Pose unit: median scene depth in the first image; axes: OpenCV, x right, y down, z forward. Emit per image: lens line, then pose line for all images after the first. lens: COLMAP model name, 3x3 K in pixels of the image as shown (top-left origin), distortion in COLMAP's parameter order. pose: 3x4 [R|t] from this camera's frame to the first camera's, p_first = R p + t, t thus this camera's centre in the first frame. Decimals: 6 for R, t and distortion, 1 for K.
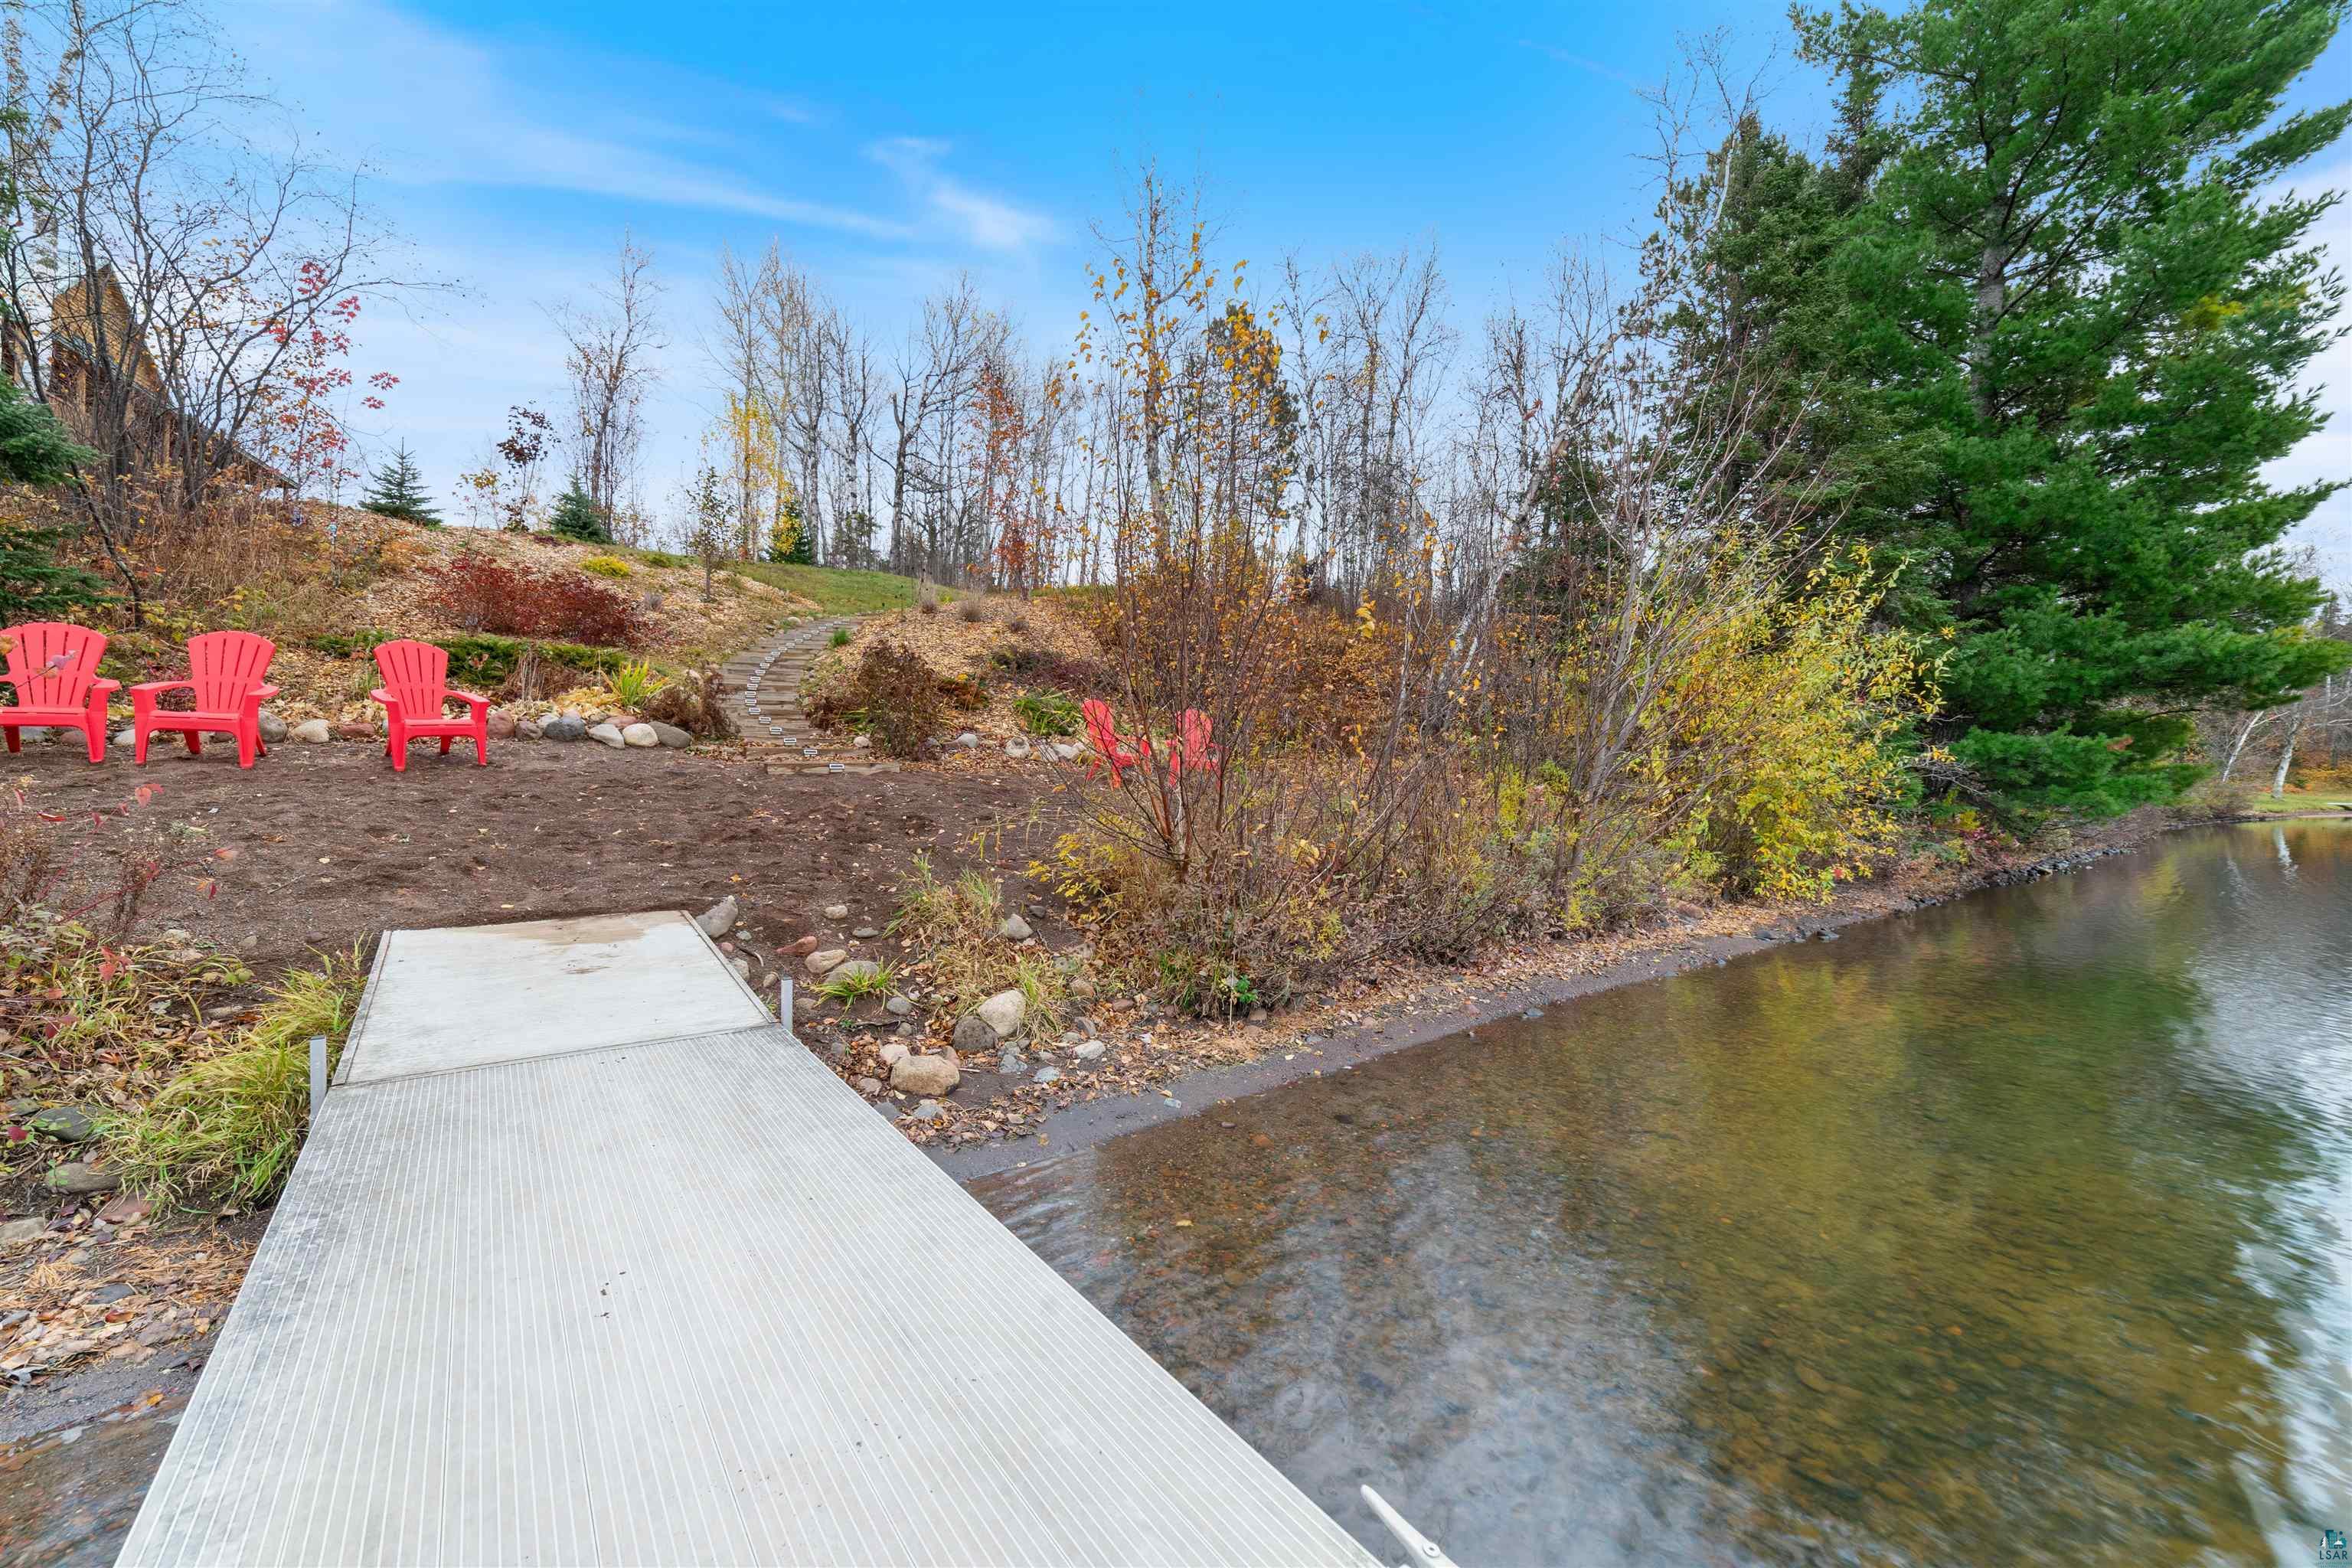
lens RADIAL K [[897.5, 0, 1175.2], [0, 897.5, 745.8], [0, 0, 1]] dist [-0.000018, 0.000060]
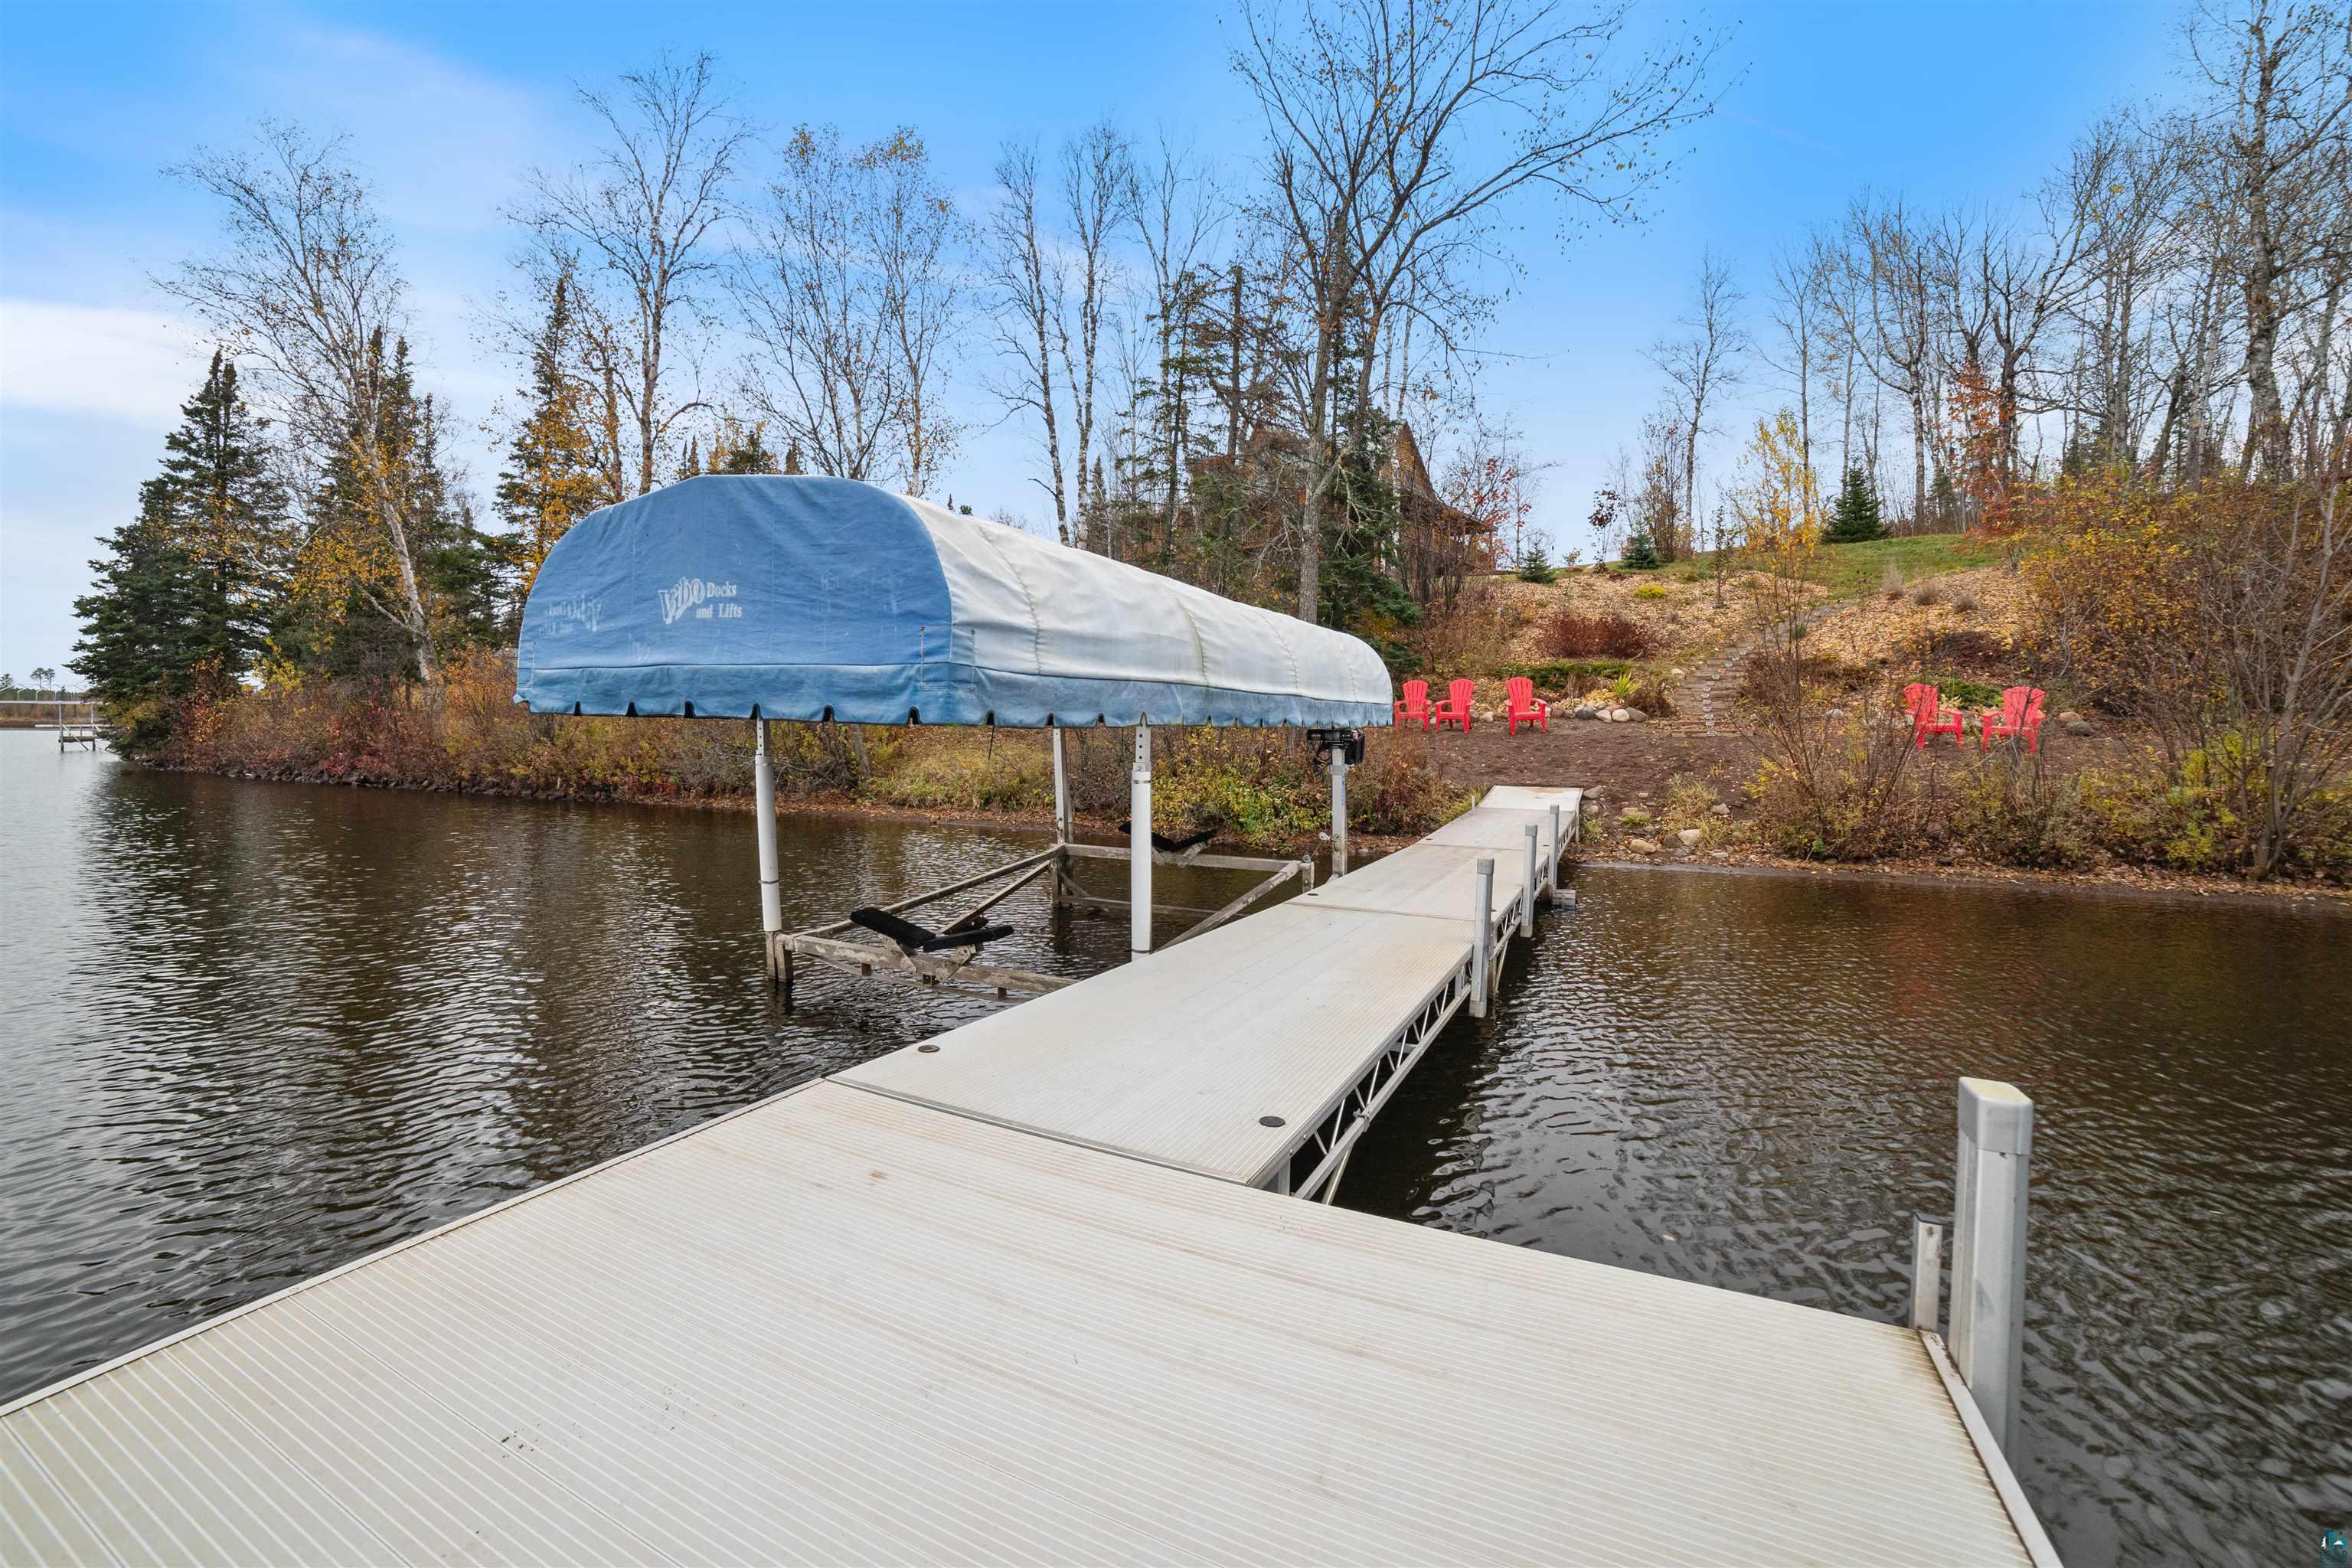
lens RADIAL K [[897.5, 0, 1175.2], [0, 897.5, 745.8], [0, 0, 1]] dist [-0.000018, 0.000060]
pose [[0.429980, 0.016816, -0.902682, 0.645033], [0.024211, 0.999252, 0.030148, -0.025703], [0.902514, -0.034818, 0.429251, -0.595239]]
